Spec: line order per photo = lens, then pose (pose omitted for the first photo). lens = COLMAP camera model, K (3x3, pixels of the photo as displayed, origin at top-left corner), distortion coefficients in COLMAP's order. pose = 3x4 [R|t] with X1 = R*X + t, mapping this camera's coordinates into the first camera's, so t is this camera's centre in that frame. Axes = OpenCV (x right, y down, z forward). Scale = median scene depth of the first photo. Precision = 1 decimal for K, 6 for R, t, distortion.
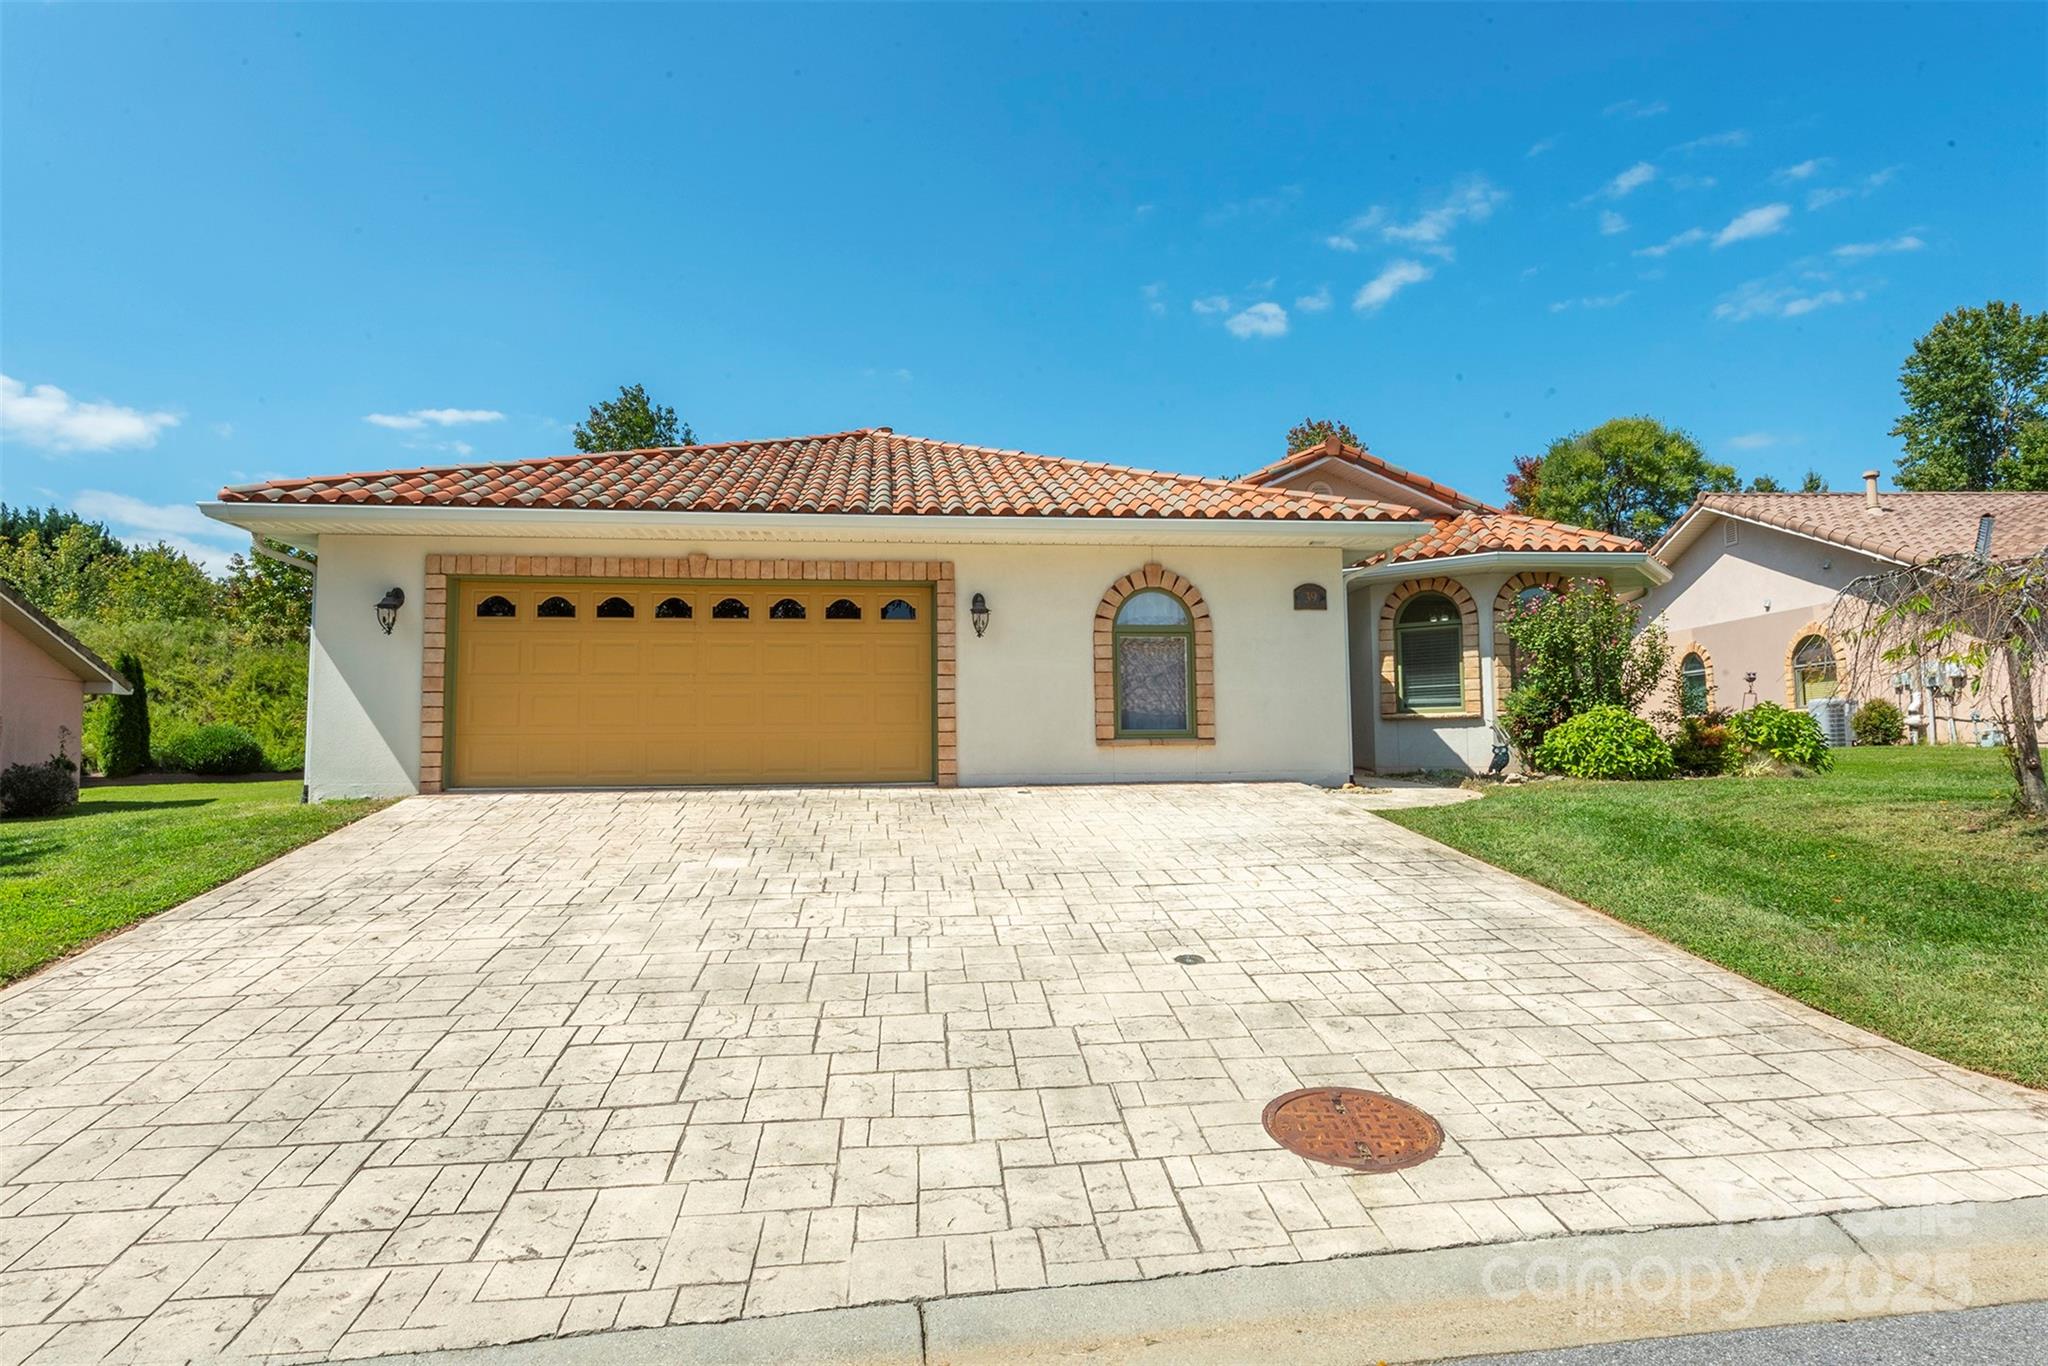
lens RADIAL K [[1050.4, 0, 1024.0], [0, 1050.4, 683.0], [0, 0, 1]] dist [0.000253, -0.000082]
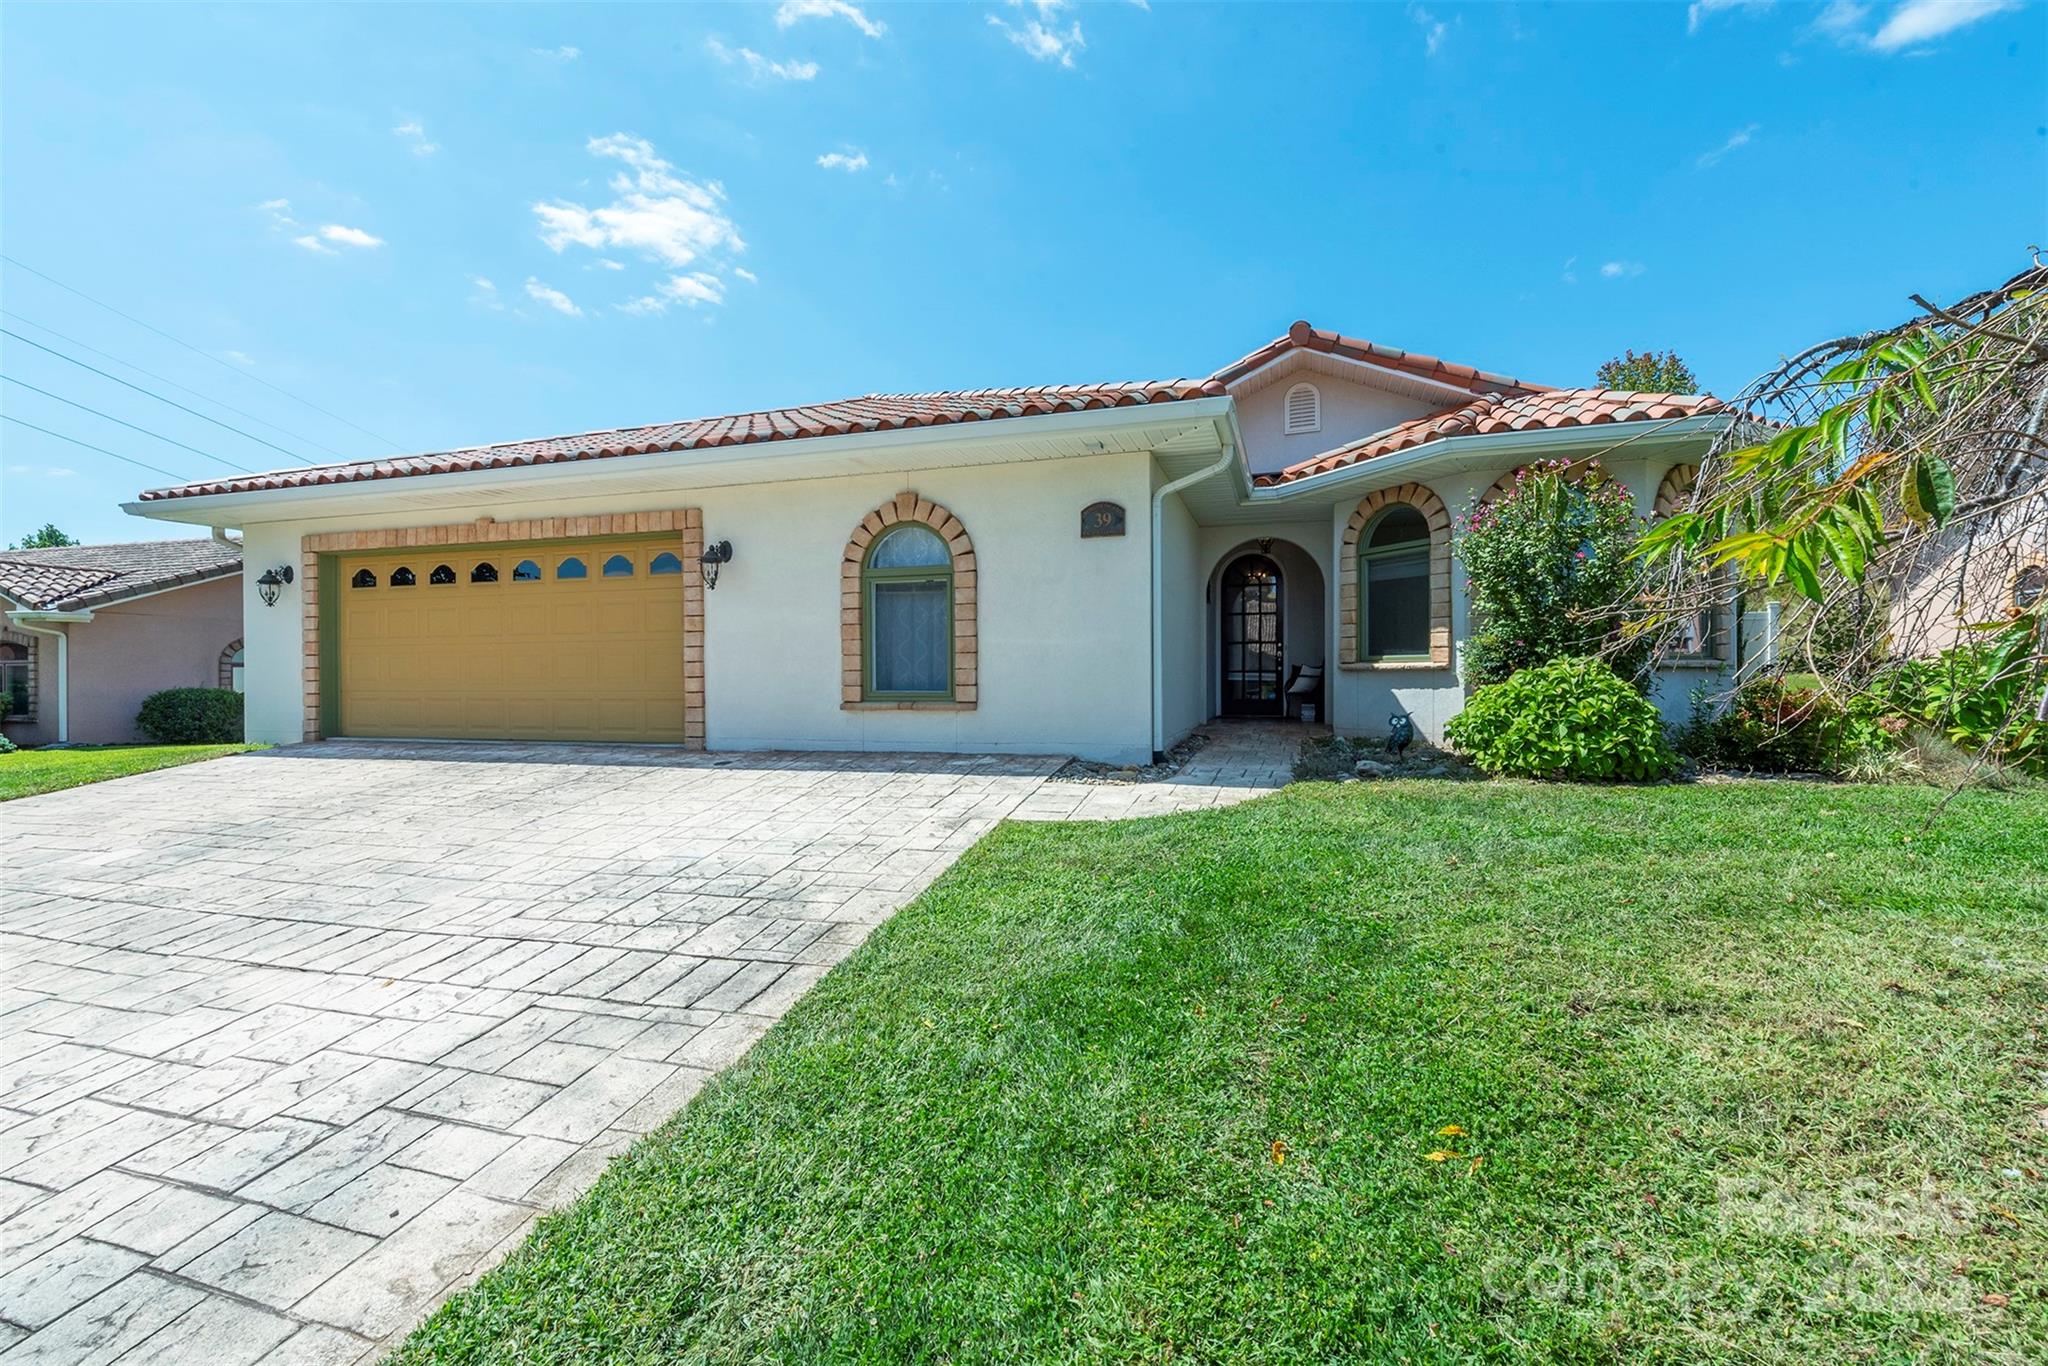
lens RADIAL K [[802.9, 0, 1028.2], [0, 802.9, 682.1], [0, 0, 1]] dist [0.006136, -0.000385]
pose [[0.923068, 0.006751, -0.384578, 0.460249], [0.021933, 0.997295, 0.070151, -0.005941], [0.384011, -0.073189, 0.920423, 0.439389]]
